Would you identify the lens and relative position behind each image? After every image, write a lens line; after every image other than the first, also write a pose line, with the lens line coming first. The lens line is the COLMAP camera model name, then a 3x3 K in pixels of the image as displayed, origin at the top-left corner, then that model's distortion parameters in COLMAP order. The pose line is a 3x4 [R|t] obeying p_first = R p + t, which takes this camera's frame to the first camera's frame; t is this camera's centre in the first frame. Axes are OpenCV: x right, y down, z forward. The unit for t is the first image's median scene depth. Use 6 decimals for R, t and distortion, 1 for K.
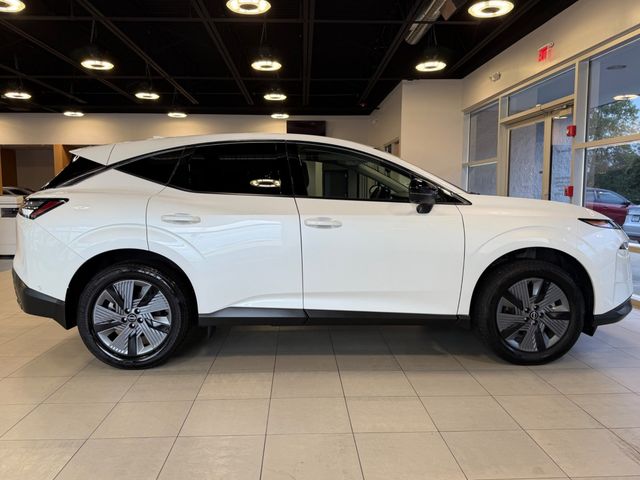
lens RADIAL K [[506.9, 0, 320.0], [0, 506.9, 240.0], [0, 0, 1]] dist [0.118101, -0.207699]
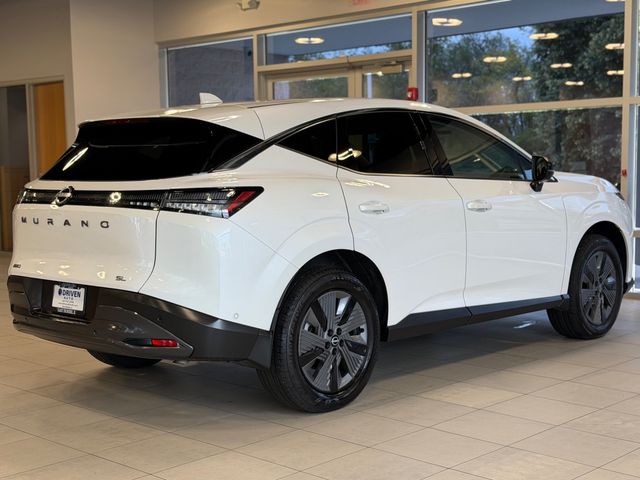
lens RADIAL K [[974.6, 0, 320.0], [0, 974.6, 240.0], [0, 0, 1]] dist [0.156860, -0.059973]
pose [[0.723955, -0.064900, 0.686787, -1.262870], [0.080061, 0.996742, 0.009796, -0.012224], [-0.685185, 0.047894, 0.726792, -0.039765]]
